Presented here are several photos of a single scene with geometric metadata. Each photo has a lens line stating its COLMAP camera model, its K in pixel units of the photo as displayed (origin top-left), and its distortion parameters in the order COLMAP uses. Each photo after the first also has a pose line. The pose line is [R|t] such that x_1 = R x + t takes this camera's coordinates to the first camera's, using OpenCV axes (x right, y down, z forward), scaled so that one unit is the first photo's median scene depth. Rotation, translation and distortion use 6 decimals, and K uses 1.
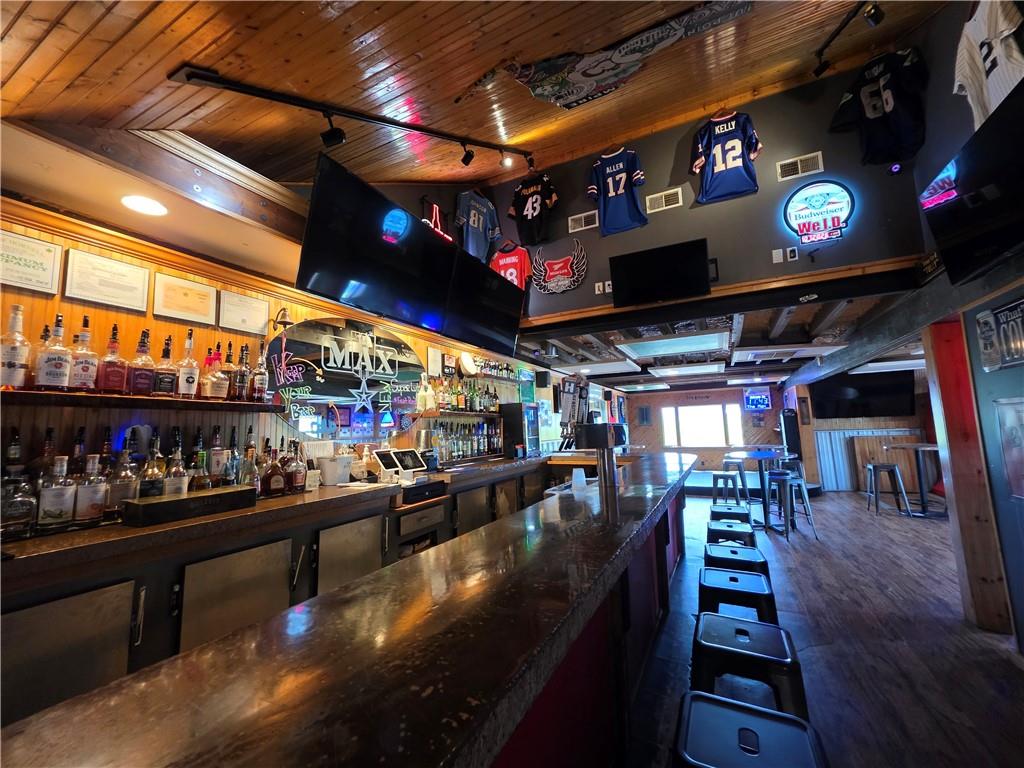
lens RADIAL K [[409.3, 0, 512.4], [0, 409.3, 383.5], [0, 0, 1]] dist [0.000353, 0.000445]
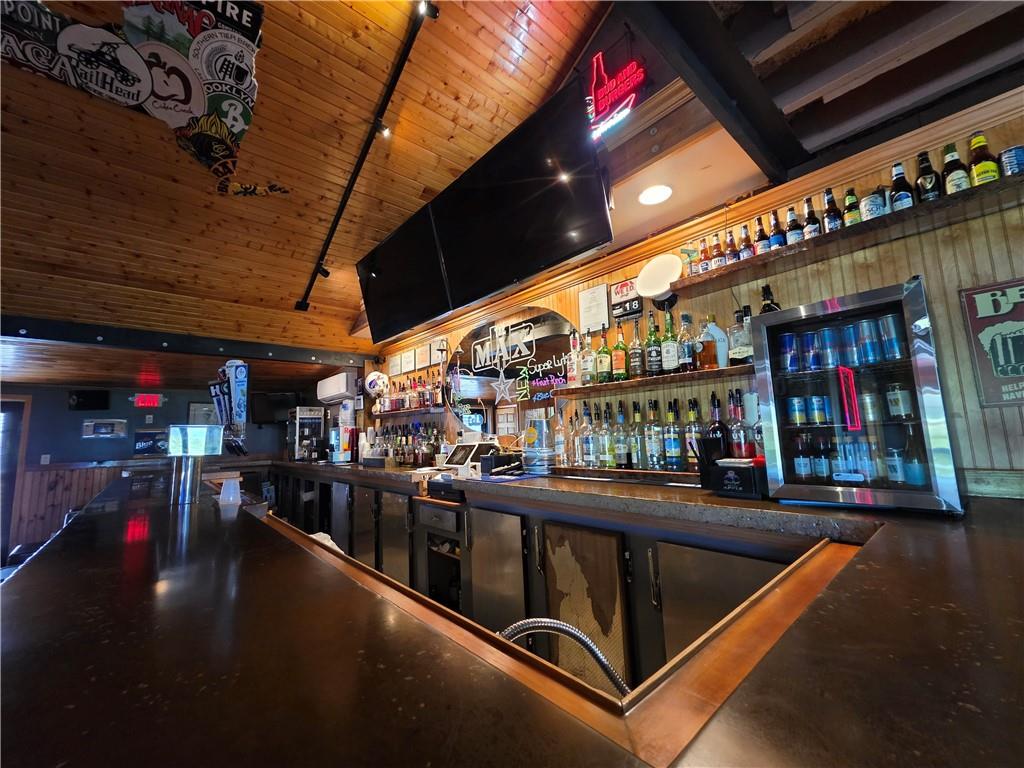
lens RADIAL K [[409.3, 0, 512.4], [0, 409.3, 383.5], [0, 0, 1]] dist [0.000353, 0.000445]
pose [[-0.362990, -0.073766, -0.928869, 0.445885], [0.149769, 0.979281, -0.136297, 0.131299], [0.919678, -0.188591, -0.344422, 1.115353]]
